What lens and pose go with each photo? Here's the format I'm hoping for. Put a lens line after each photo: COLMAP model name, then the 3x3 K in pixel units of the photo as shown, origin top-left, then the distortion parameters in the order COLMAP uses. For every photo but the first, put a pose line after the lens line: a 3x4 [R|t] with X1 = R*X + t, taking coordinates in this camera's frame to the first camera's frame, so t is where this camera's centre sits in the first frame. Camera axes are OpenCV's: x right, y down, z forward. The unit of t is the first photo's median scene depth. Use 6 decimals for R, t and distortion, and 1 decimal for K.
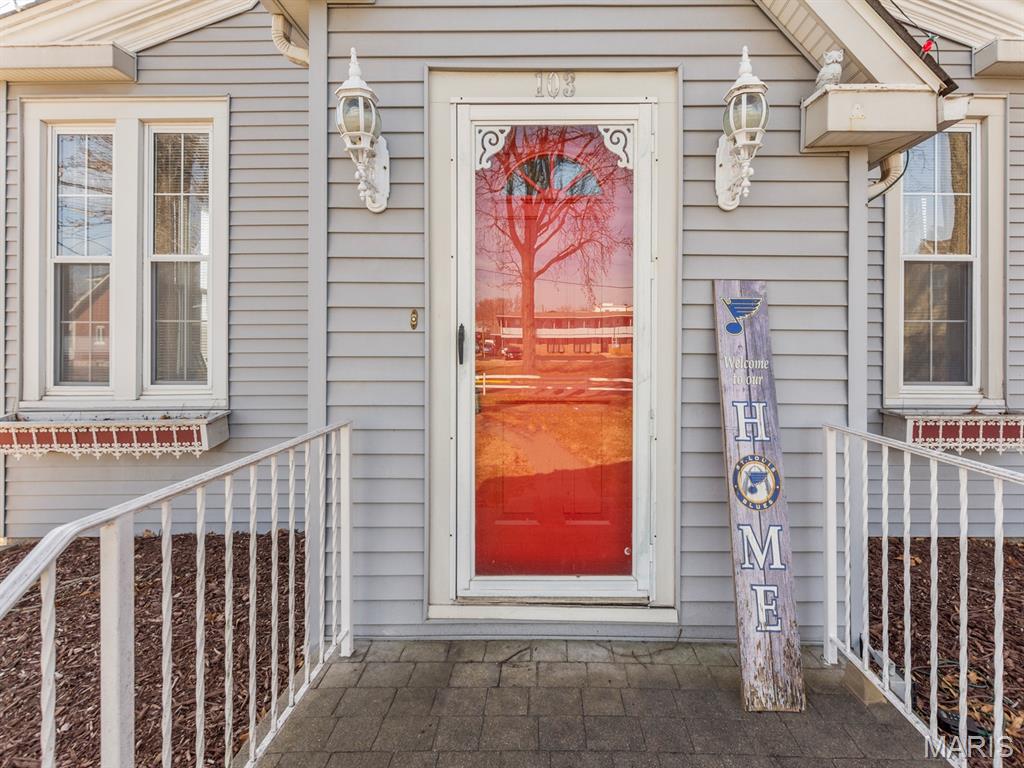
lens RADIAL K [[486.1, 0, 512.2], [0, 486.1, 352.0], [0, 0, 1]] dist [0.000024, -0.000203]
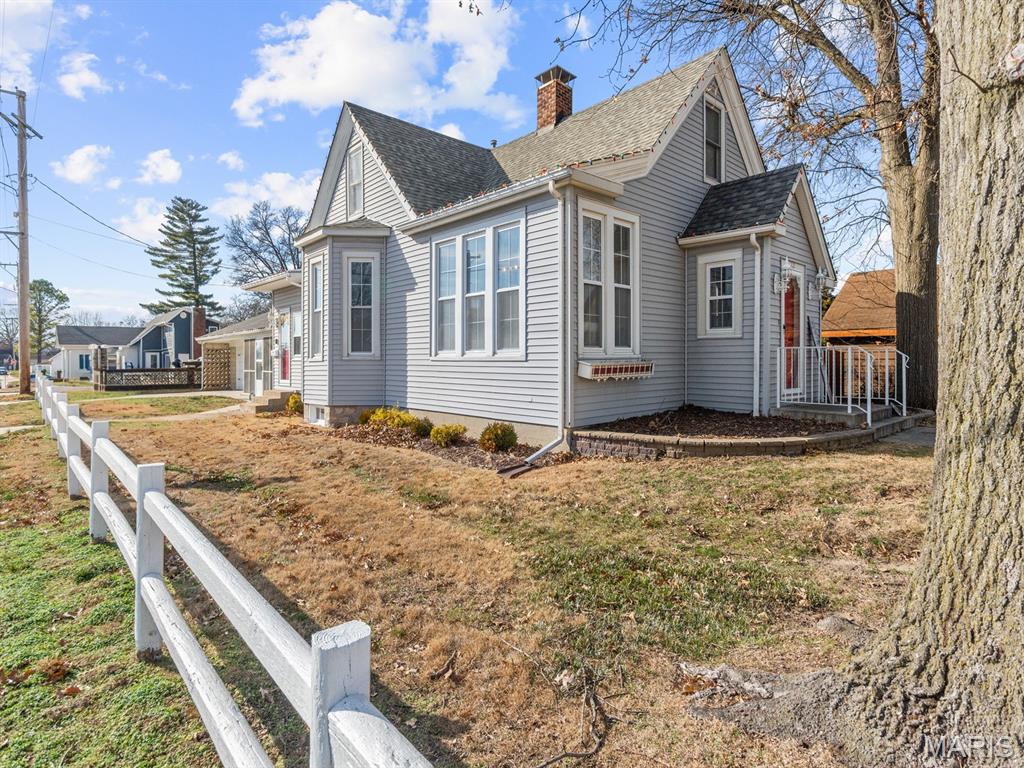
lens RADIAL K [[539.1, 0, 511.6], [0, 539.1, 362.1], [0, 0, 1]] dist [-0.002159, -0.000999]
pose [[0.738242, -0.006139, 0.674508, -2.679401], [0.005187, 0.999981, 0.003424, 0.125848], [-0.674516, 0.000971, 0.738259, -0.394255]]
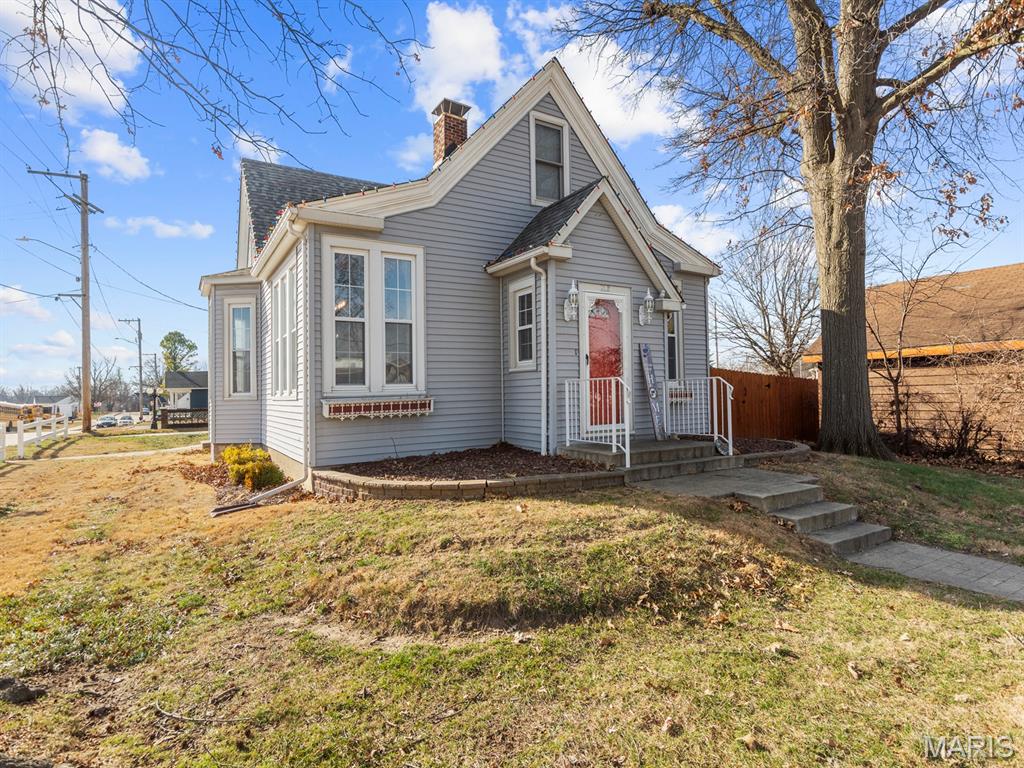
lens RADIAL K [[541.3, 0, 512.0], [0, 541.3, 384.0], [0, 0, 1]] dist [-0.000204, 0.000151]
pose [[0.856092, -0.010441, 0.516718, -1.497060], [0.025109, 0.999456, -0.021405, 0.133353], [-0.516213, 0.031298, 0.855888, -1.196188]]
